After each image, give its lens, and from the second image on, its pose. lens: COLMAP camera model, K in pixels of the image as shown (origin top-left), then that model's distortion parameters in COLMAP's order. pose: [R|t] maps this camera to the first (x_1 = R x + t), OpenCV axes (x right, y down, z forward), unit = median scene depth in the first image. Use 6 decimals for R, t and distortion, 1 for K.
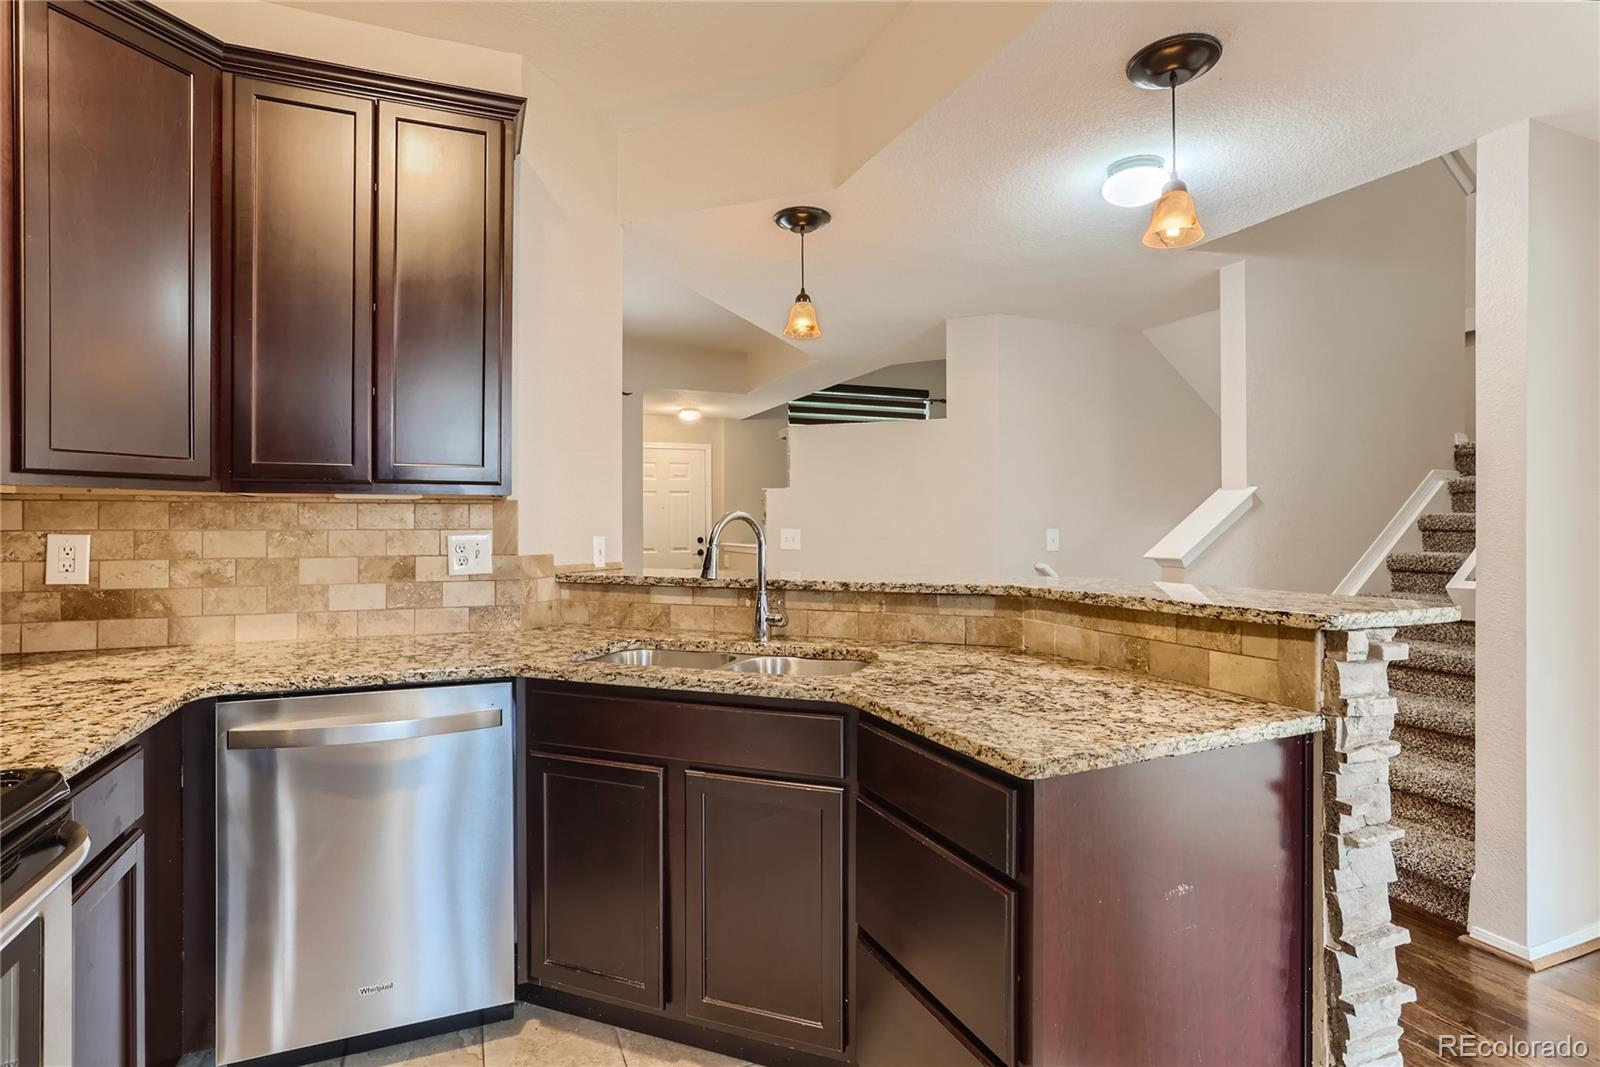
lens RADIAL K [[787.4, 0, 758.4], [0, 787.4, 526.8], [0, 0, 1]] dist [-0.024915, 0.015649]
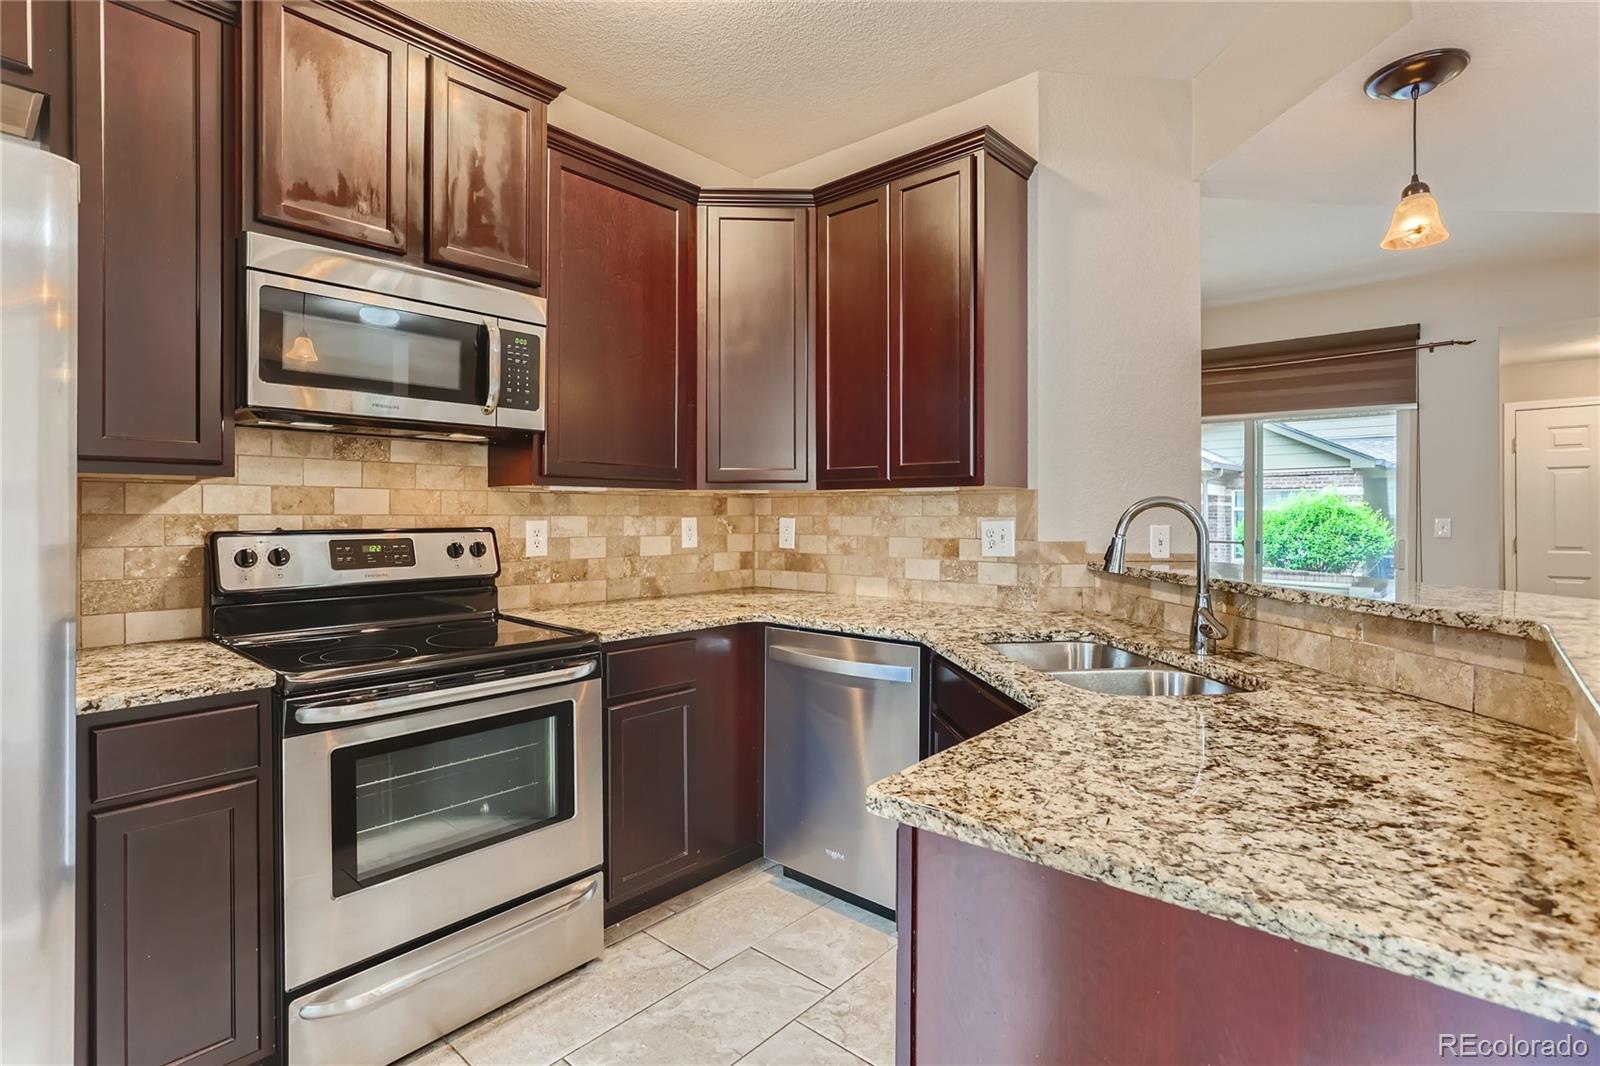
lens RADIAL K [[787.4, 0, 849.4], [0, 787.4, 508.6], [0, 0, 1]] dist [-0.024915, 0.015649]
pose [[0.474060, -0.003431, -0.880486, 0.552058], [-0.002343, 0.999984, -0.005158, -0.001617], [0.880490, 0.004509, 0.474044, 0.291701]]
